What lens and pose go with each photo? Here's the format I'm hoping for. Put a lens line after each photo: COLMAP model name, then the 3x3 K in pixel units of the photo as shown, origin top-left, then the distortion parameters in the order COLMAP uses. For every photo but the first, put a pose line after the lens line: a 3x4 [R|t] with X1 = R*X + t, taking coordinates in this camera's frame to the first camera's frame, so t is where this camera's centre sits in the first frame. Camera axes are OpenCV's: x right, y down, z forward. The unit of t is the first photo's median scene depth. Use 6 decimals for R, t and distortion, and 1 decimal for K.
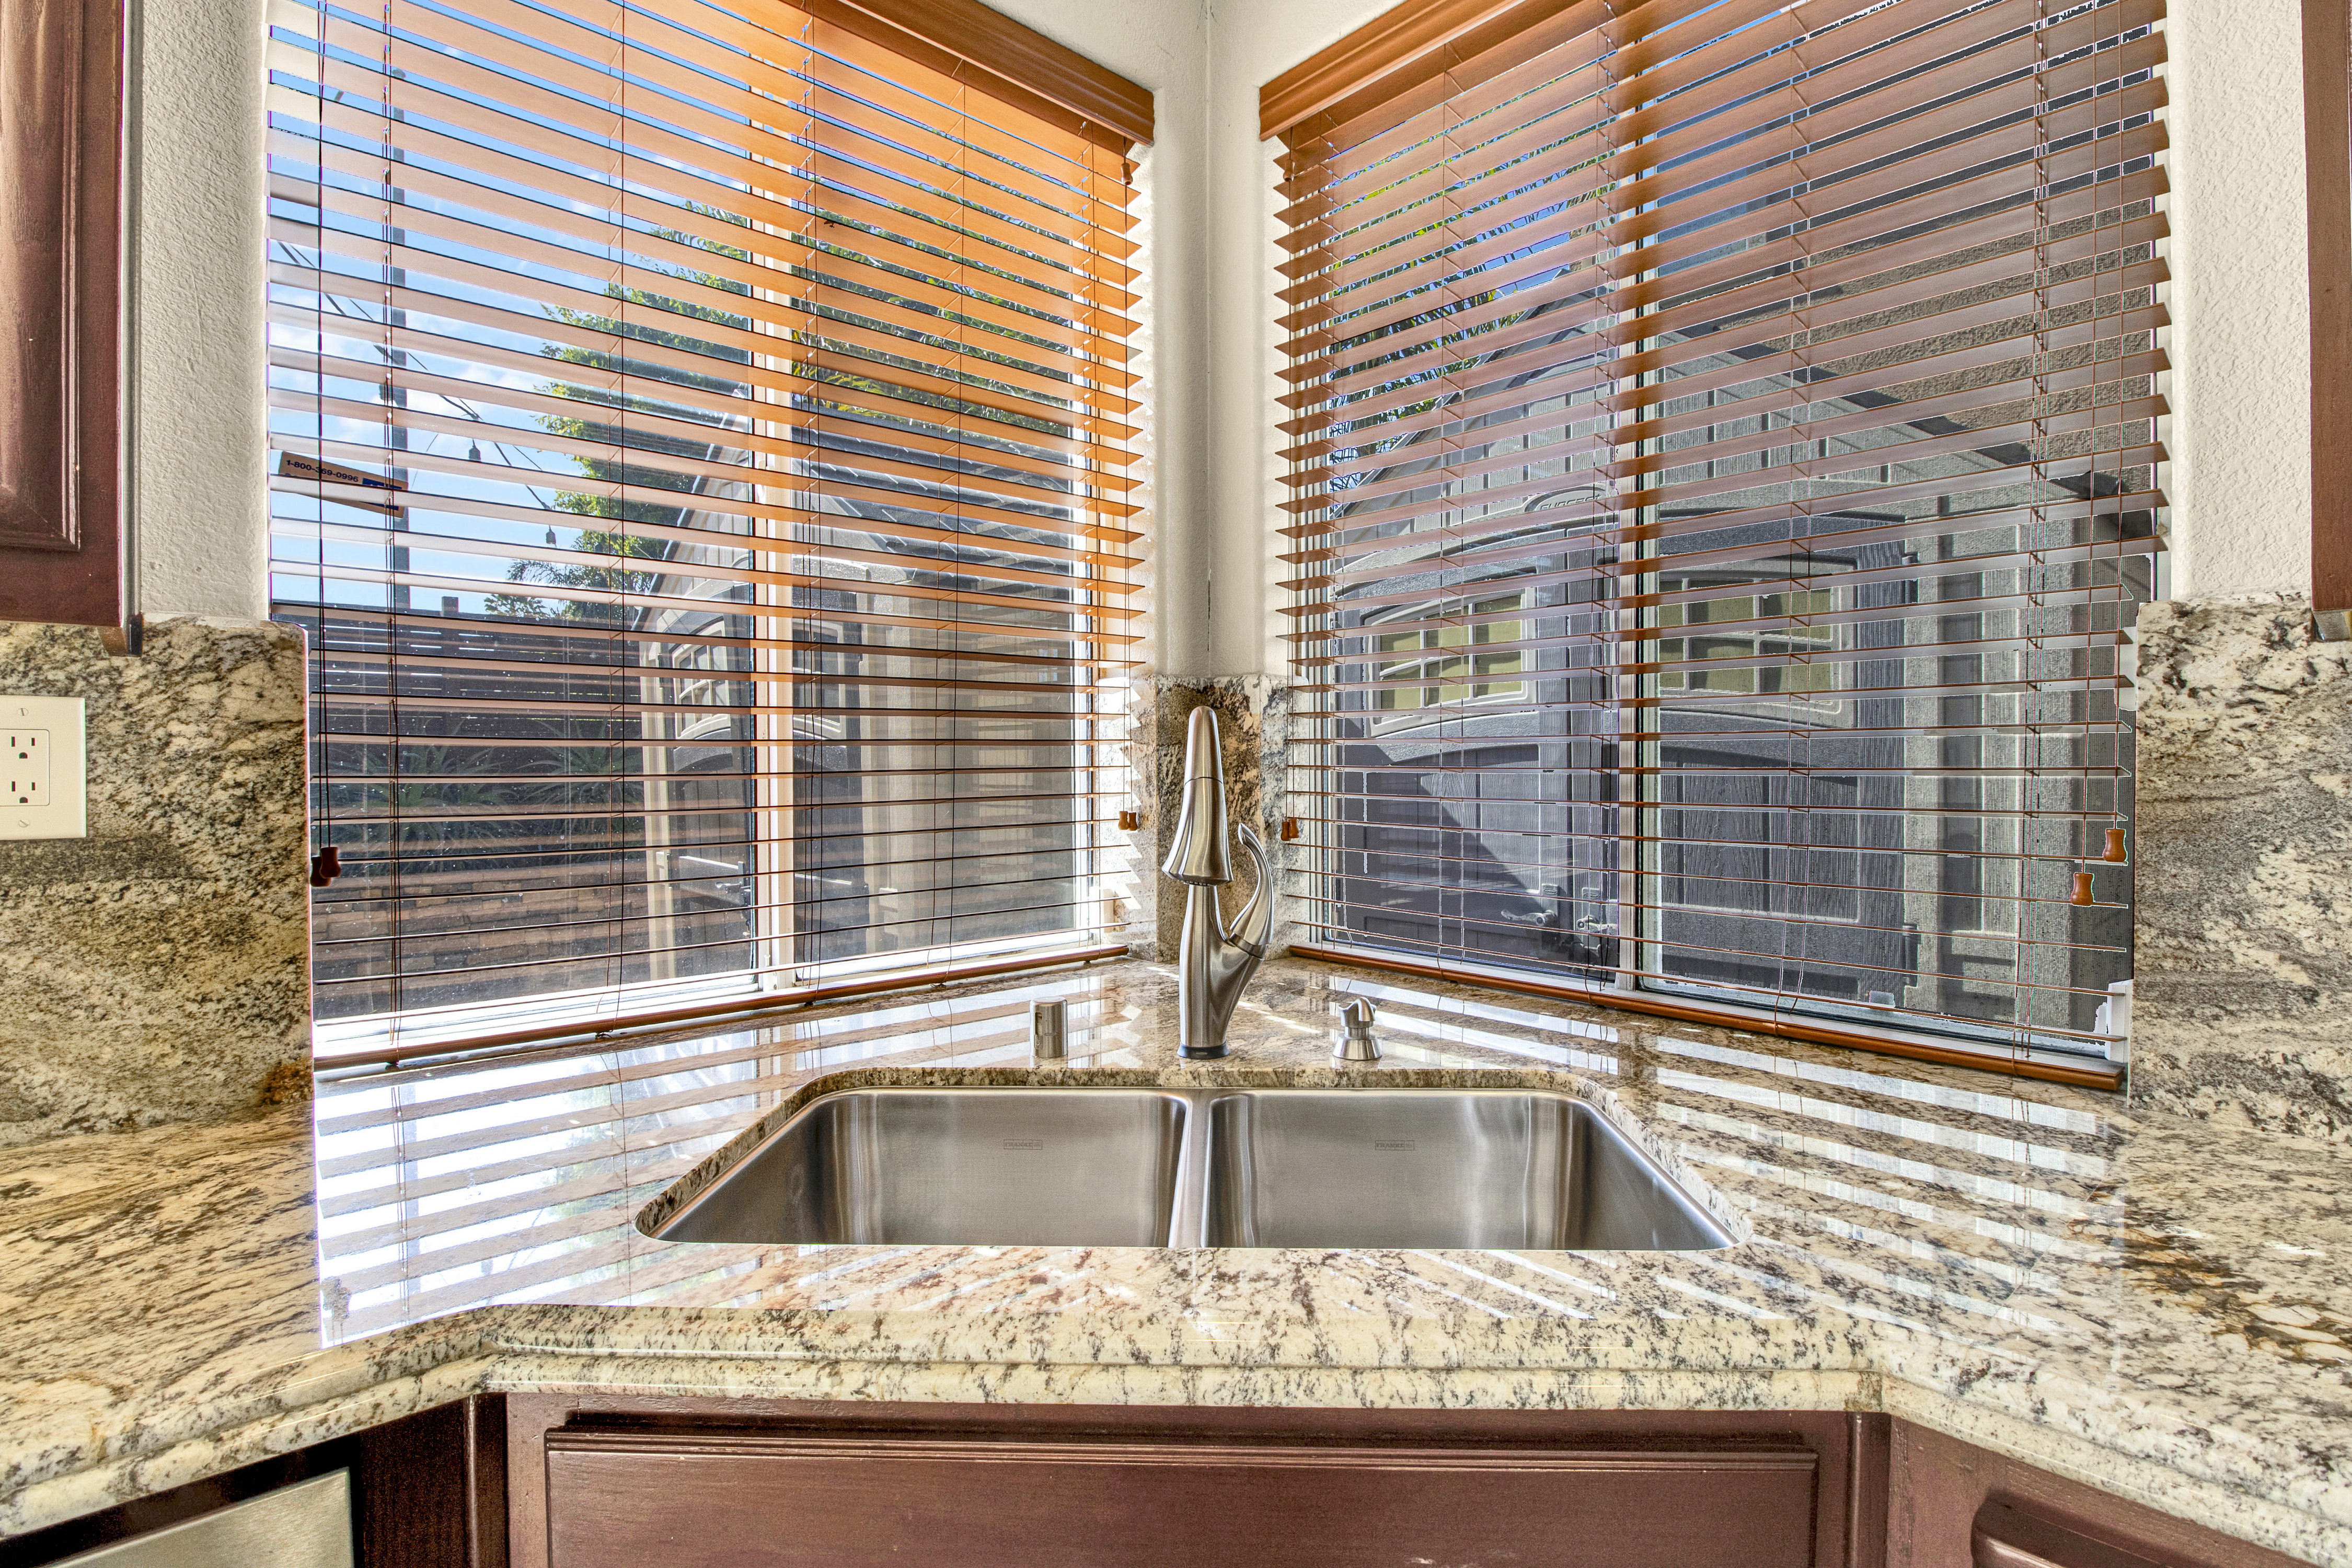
lens RADIAL K [[1114.5, 0, 1183.9], [0, 1114.5, 755.7], [0, 0, 1]] dist [-0.004256, -0.000624]
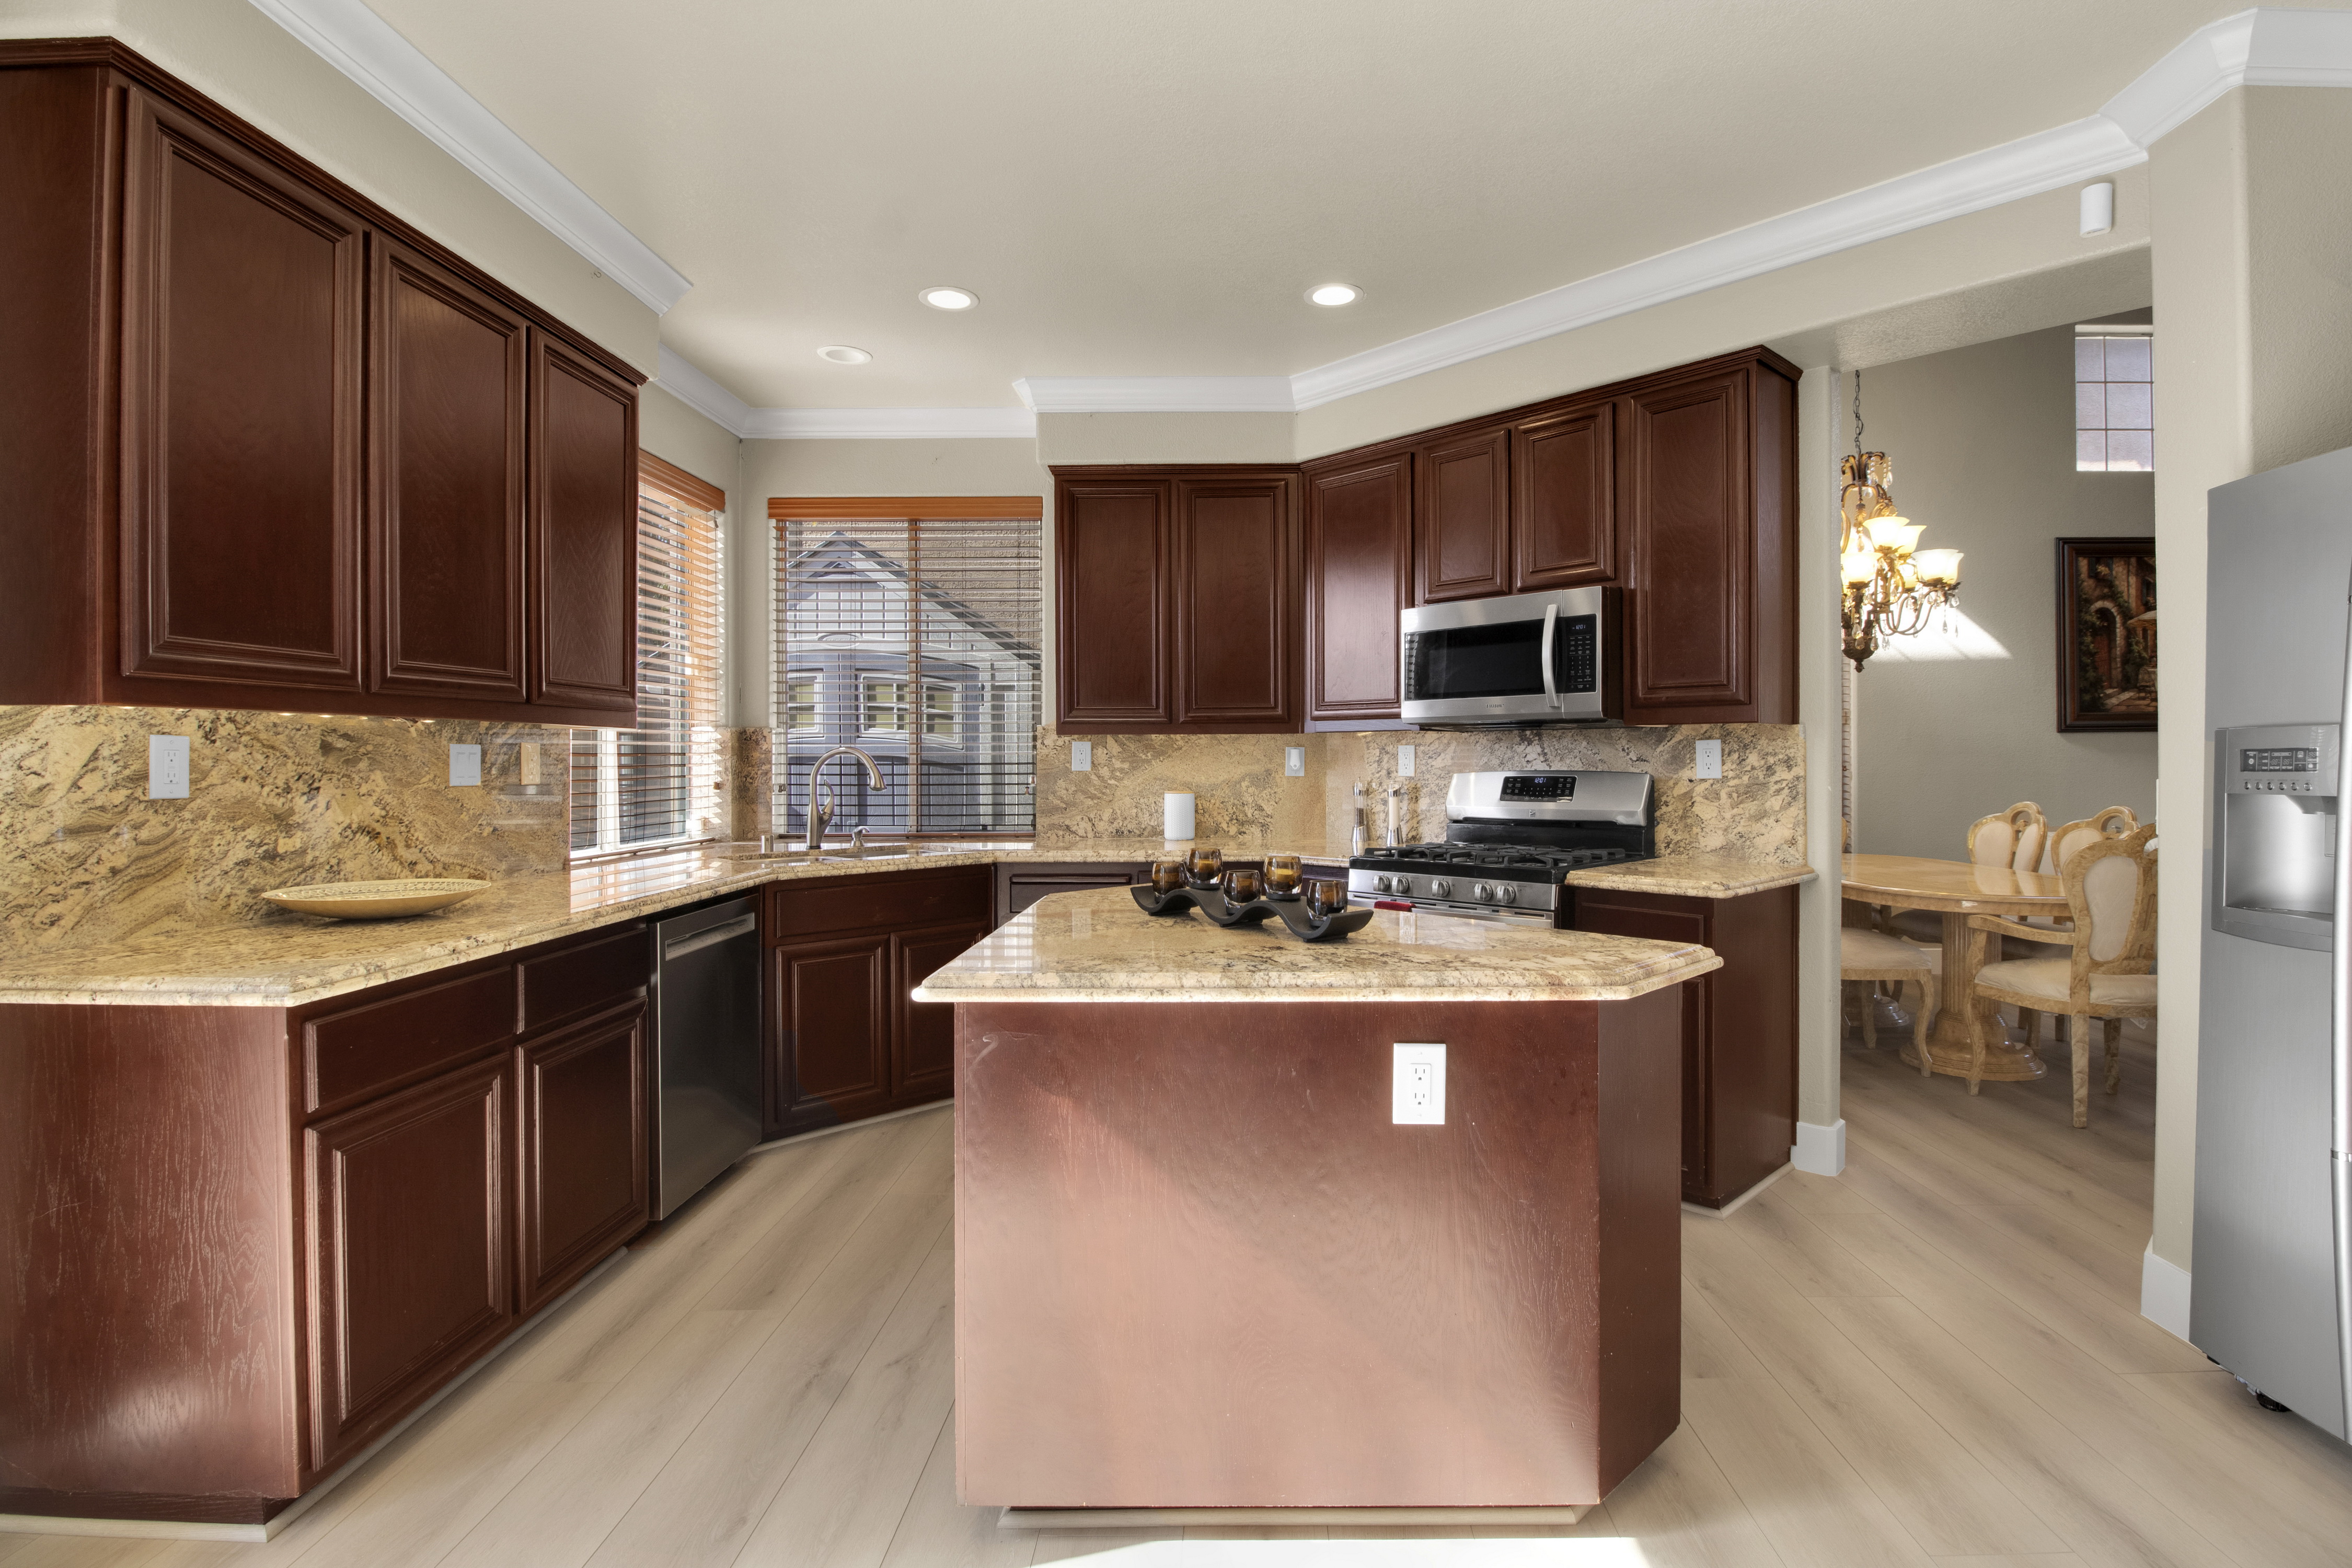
lens RADIAL K [[1095.1, 0, 1179.5], [0, 1095.1, 749.2], [0, 0, 1]] dist [-0.012037, -0.001306]
pose [[0.721162, 0.007824, 0.692722, -0.803435], [-0.004000, 0.999967, -0.007130, -0.009214], [-0.692755, 0.002371, 0.721169, -1.191923]]
